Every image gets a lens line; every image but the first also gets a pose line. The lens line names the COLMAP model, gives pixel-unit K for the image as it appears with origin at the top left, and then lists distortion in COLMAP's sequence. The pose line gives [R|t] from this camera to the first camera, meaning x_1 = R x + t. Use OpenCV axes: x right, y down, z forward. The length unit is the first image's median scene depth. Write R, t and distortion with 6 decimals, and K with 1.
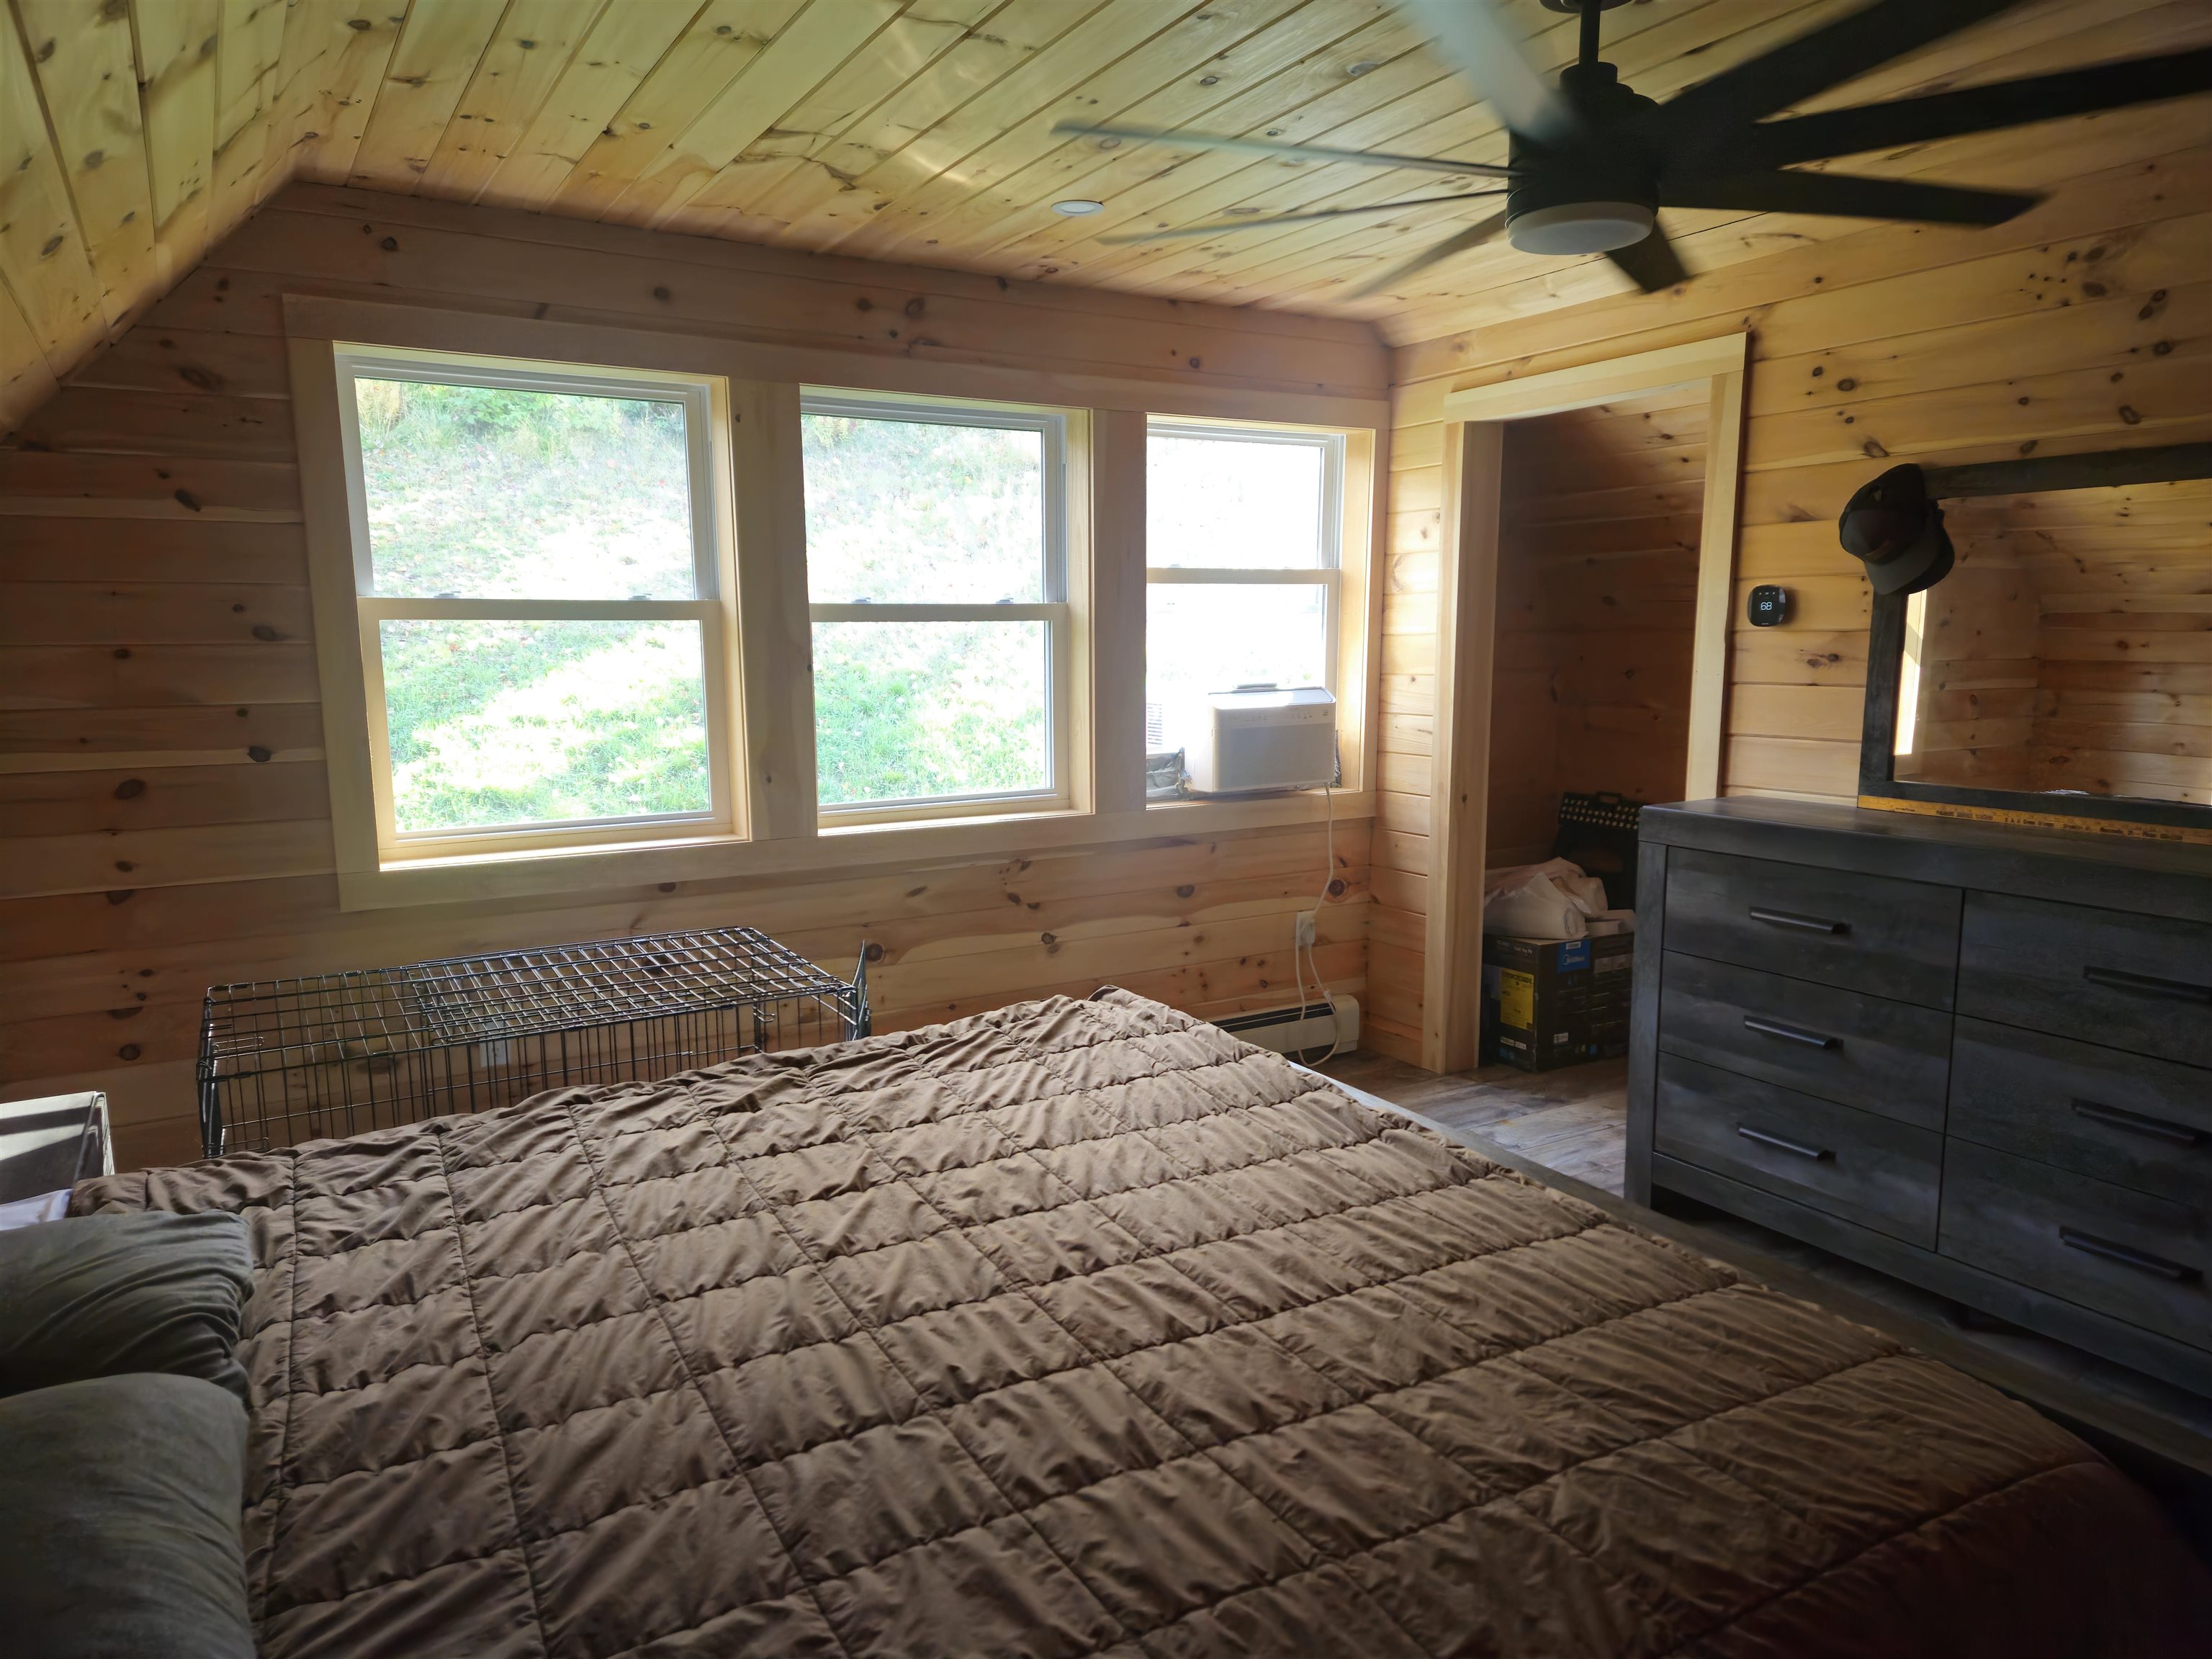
lens RADIAL K [[1495.6, 0, 1111.8], [0, 1495.6, 831.6], [0, 0, 1]] dist [0.080173, -0.067030]
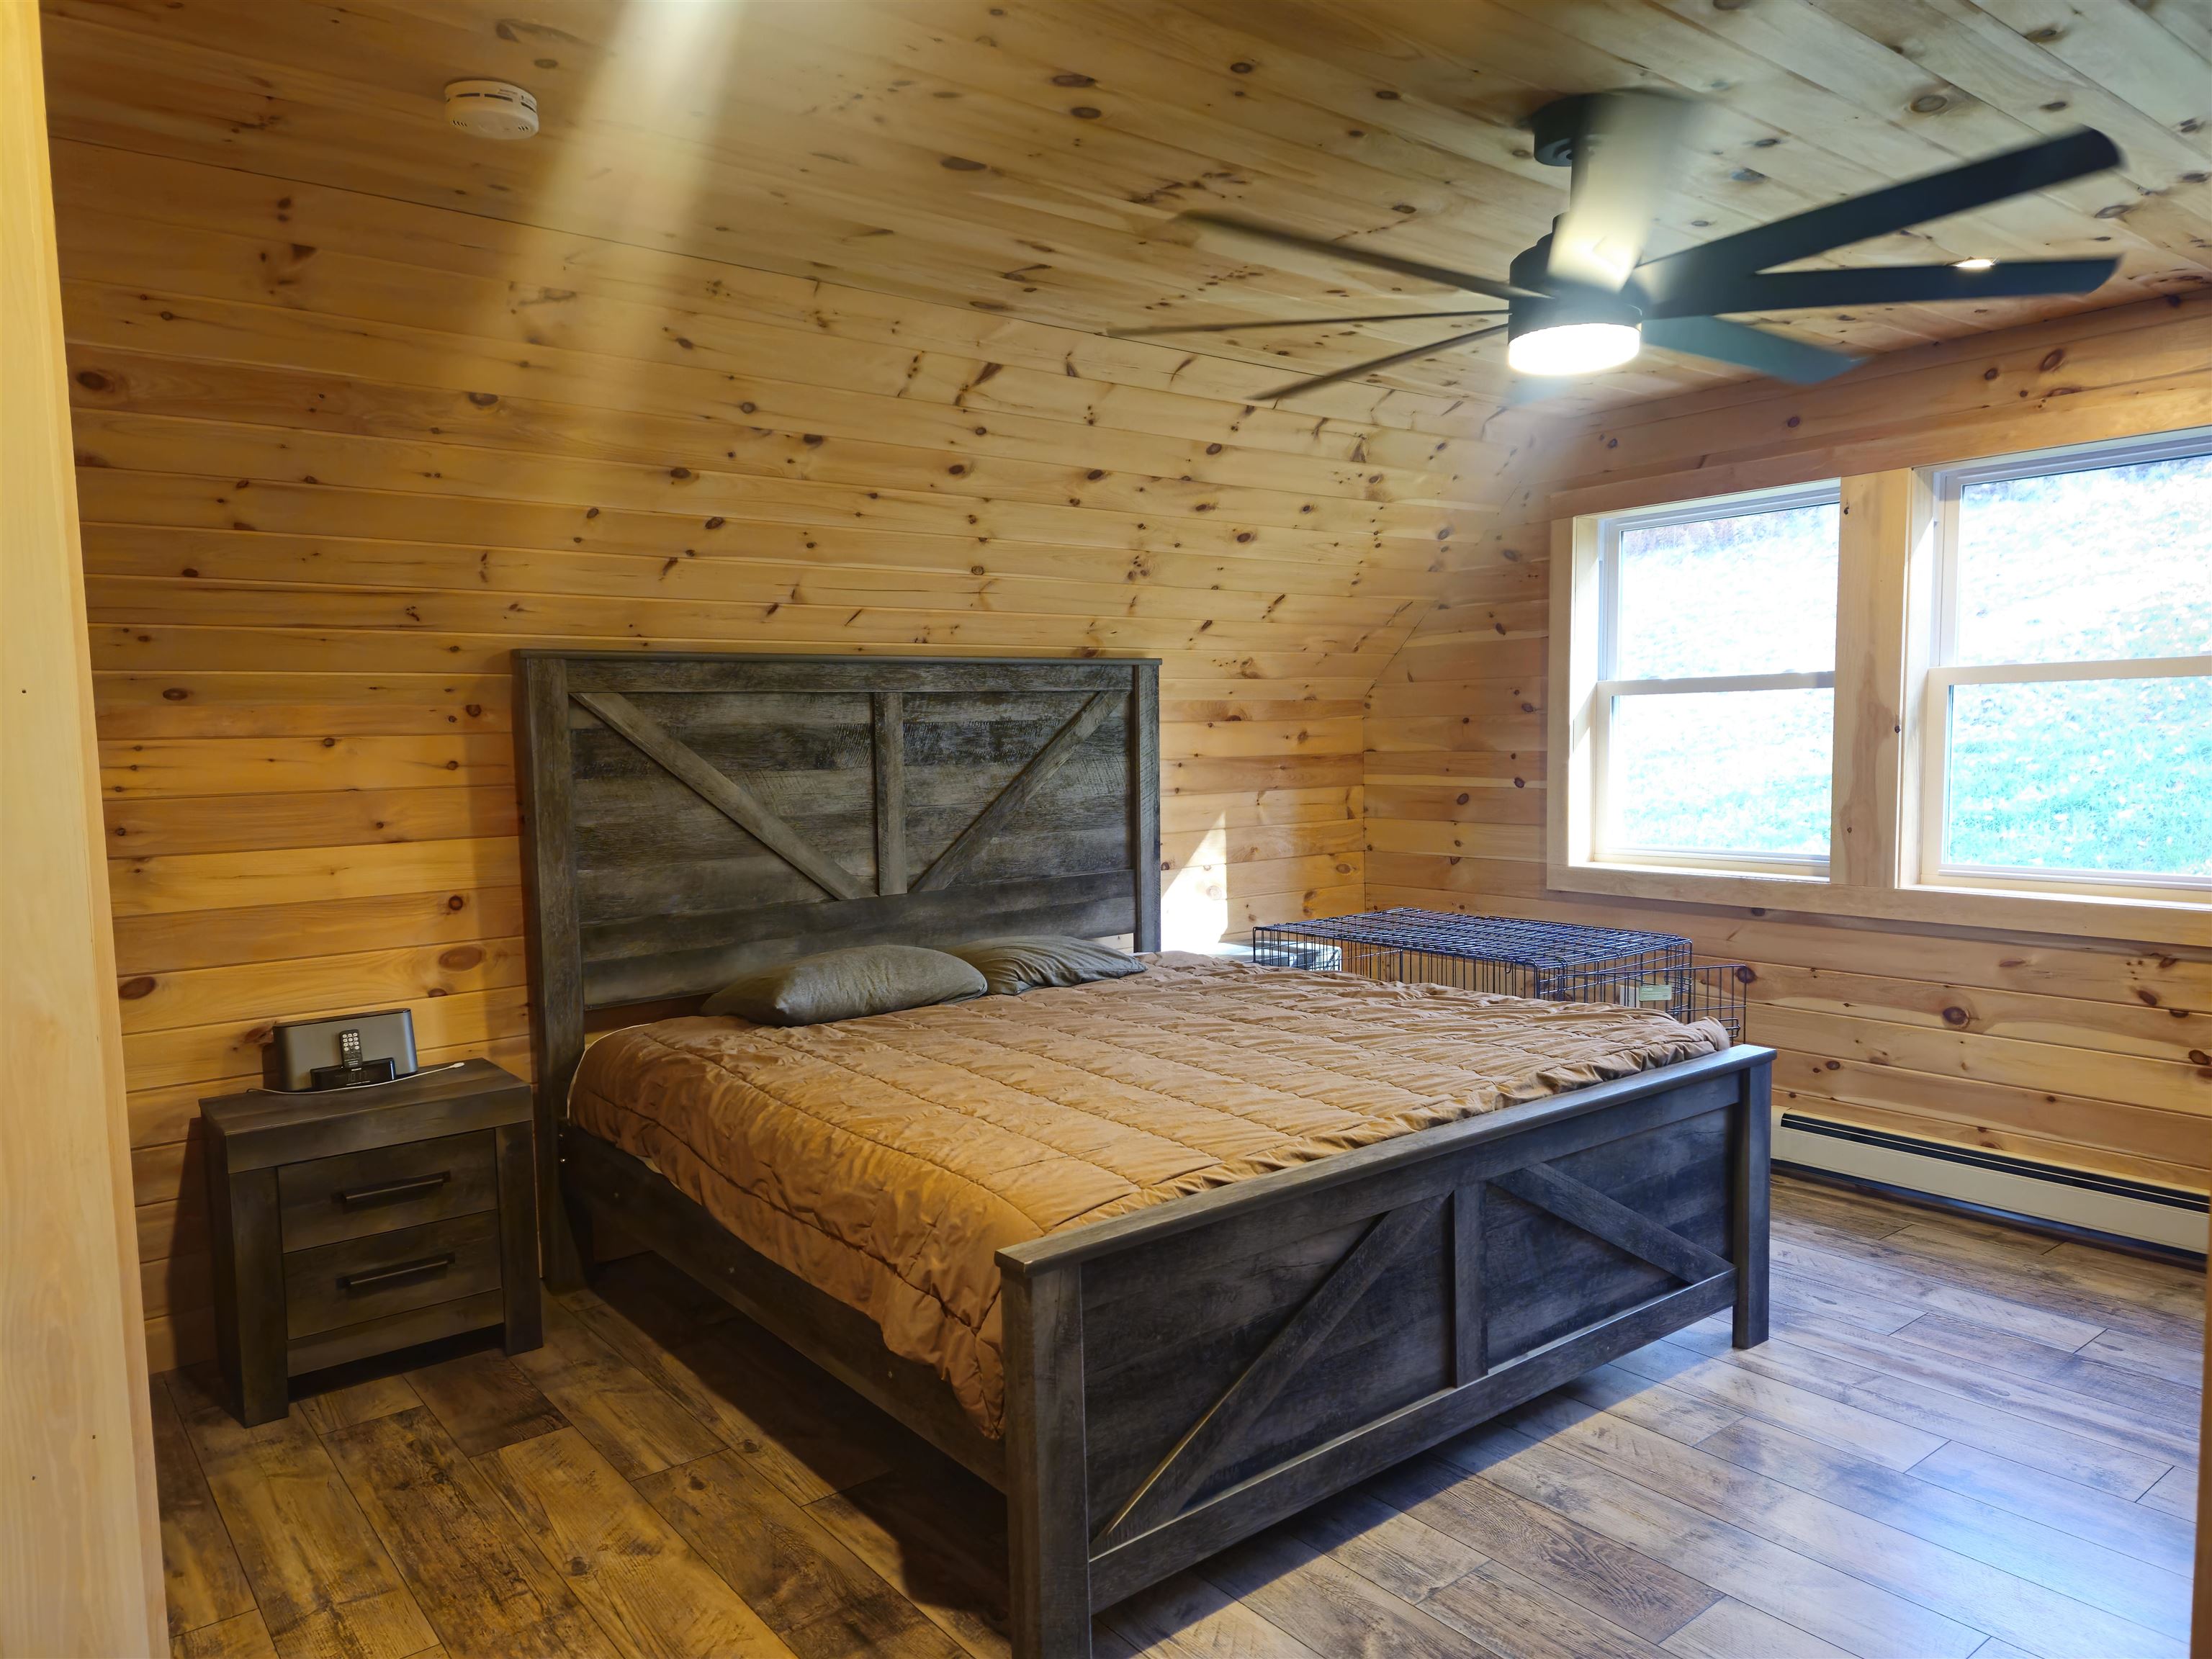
lens RADIAL K [[1495.6, 0, 1110.5], [0, 1495.6, 836.4], [0, 0, 1]] dist [0.080173, -0.067030]
pose [[0.113575, 0.072194, -0.990903, 0.969862], [-0.119680, 0.991088, 0.058490, -0.036314], [0.986295, 0.111949, 0.121203, 0.392916]]
